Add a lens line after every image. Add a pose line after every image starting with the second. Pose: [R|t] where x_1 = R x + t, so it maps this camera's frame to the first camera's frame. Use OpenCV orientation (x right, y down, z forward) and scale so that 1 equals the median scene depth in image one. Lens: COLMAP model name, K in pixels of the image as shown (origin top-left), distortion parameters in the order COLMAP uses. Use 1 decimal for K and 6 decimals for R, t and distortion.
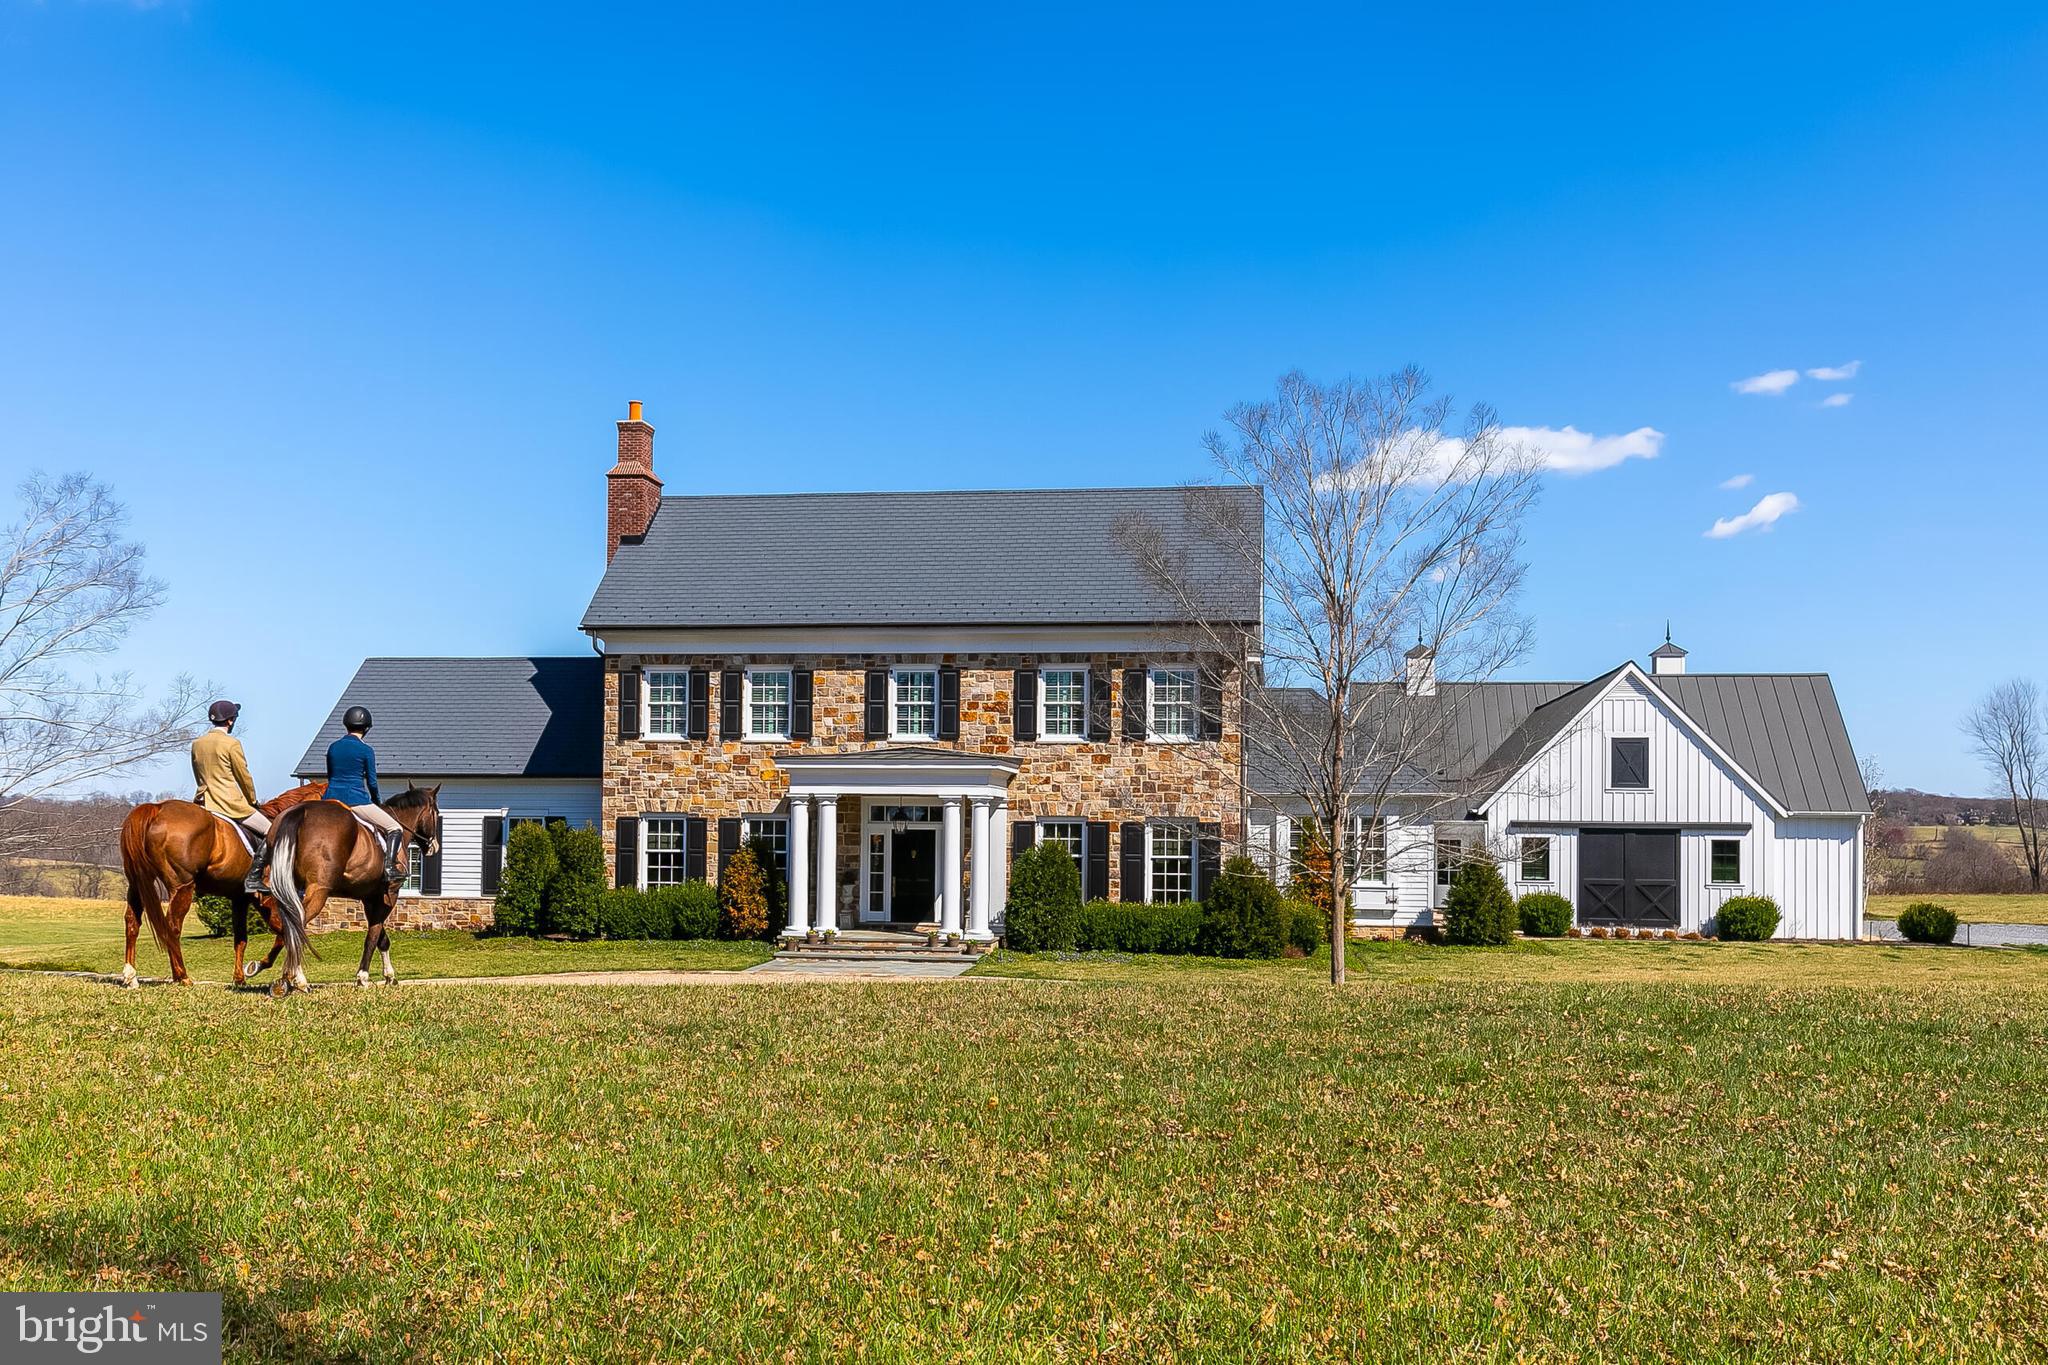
lens RADIAL K [[1842.9, 0, 1024.0], [0, 1842.9, 682.5], [0, 0, 1]] dist [0.072166, 0.001429]
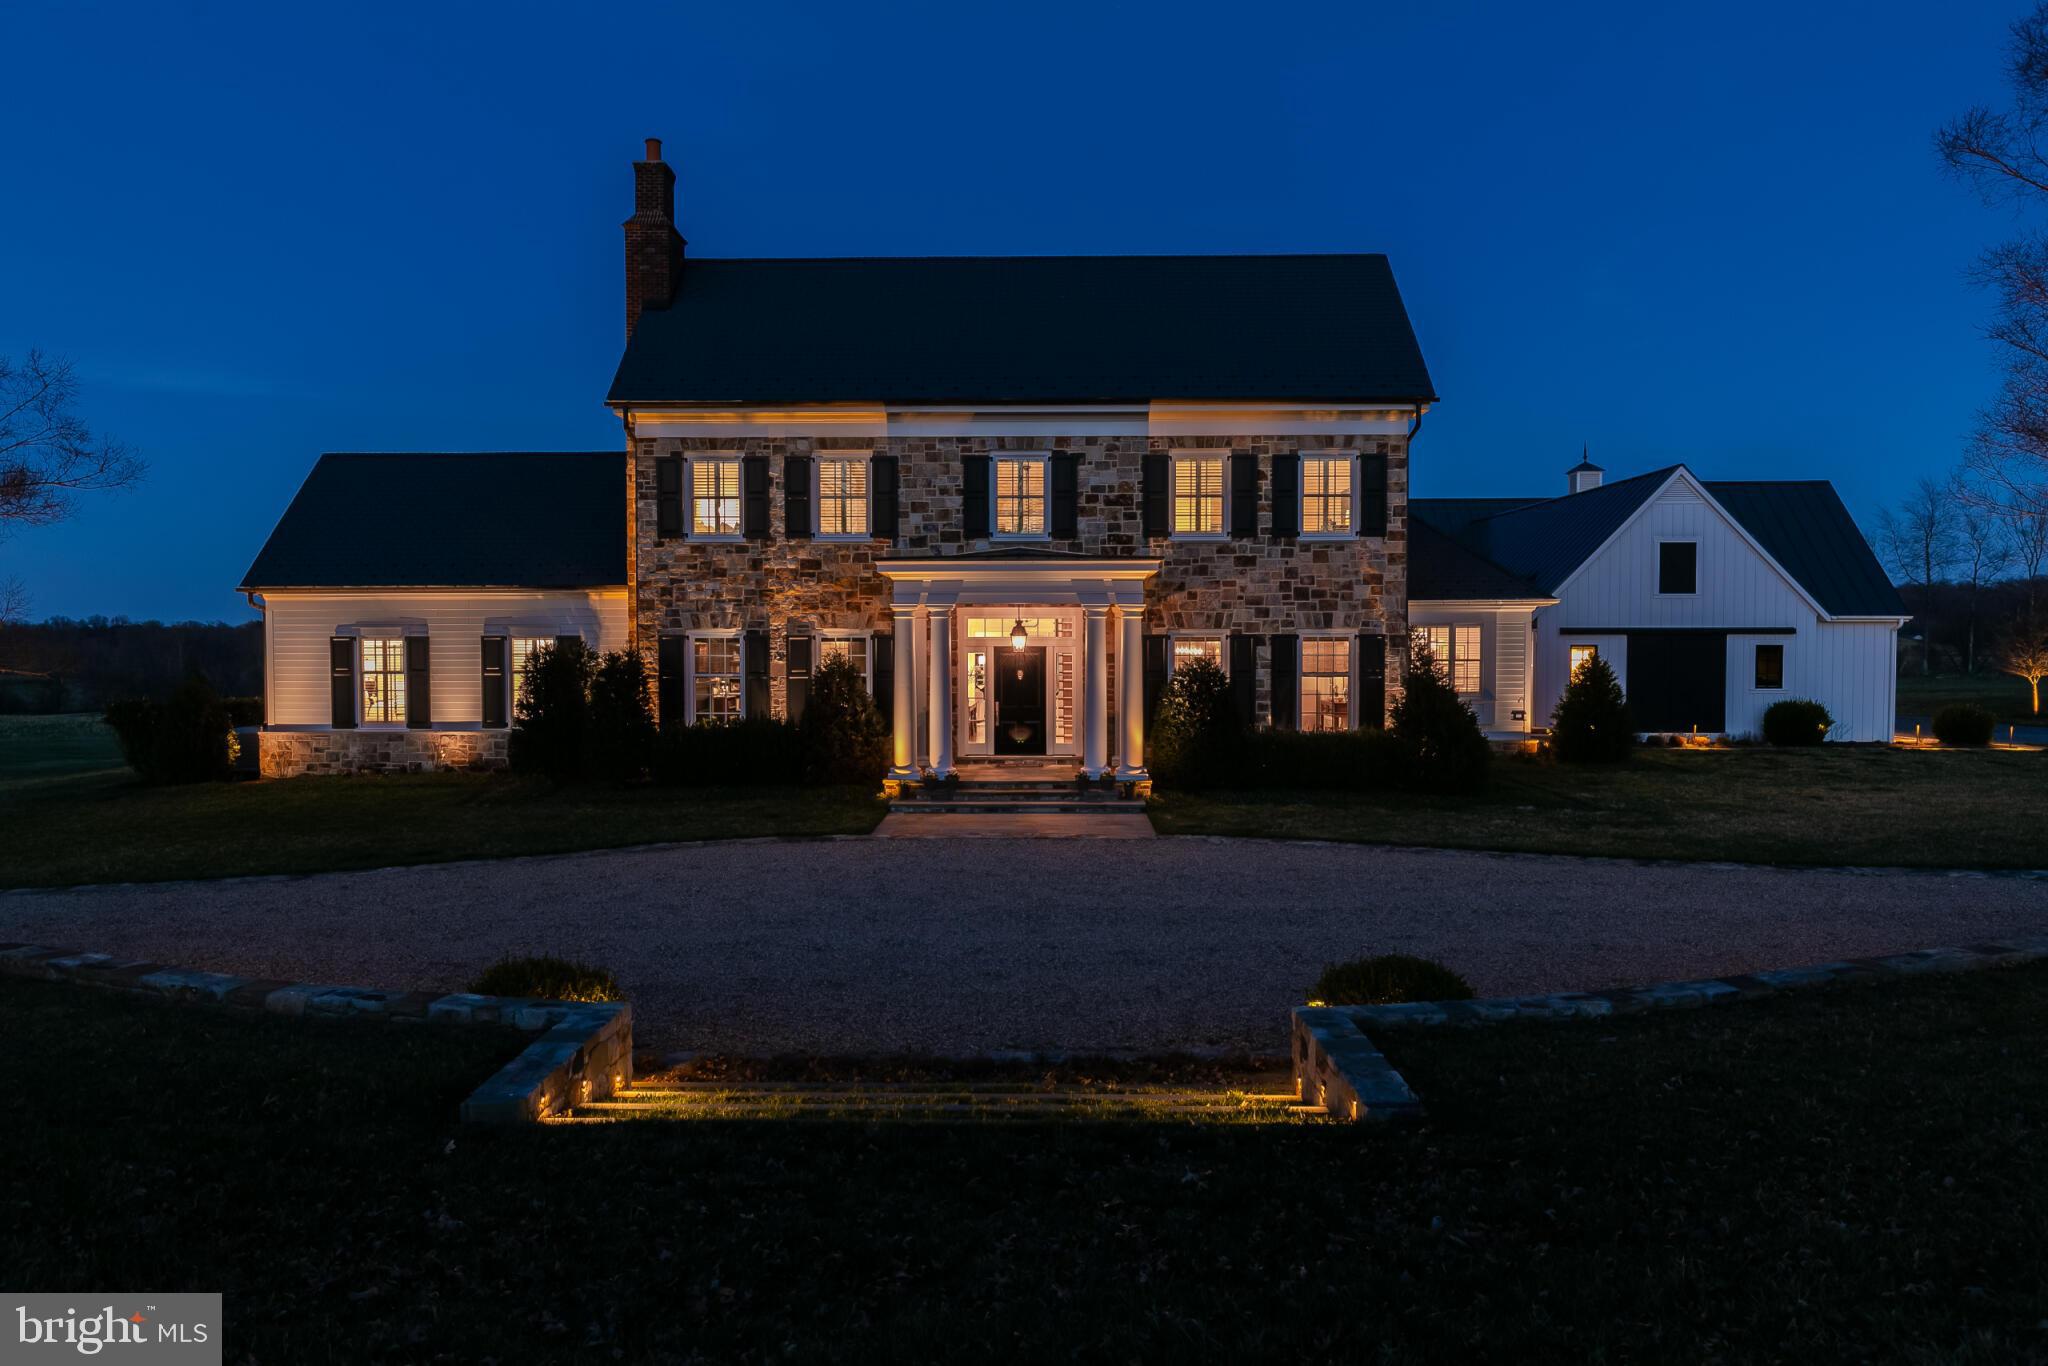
lens RADIAL K [[1404.5, 0, 1024.7], [0, 1404.5, 598.3], [0, 0, 1]] dist [-0.000278, 0.000160]
pose [[0.990035, -0.008266, 0.140579, -0.146904], [0.001188, 0.998731, 0.050357, 0.025339], [-0.140817, -0.049688, 0.988788, 0.363881]]
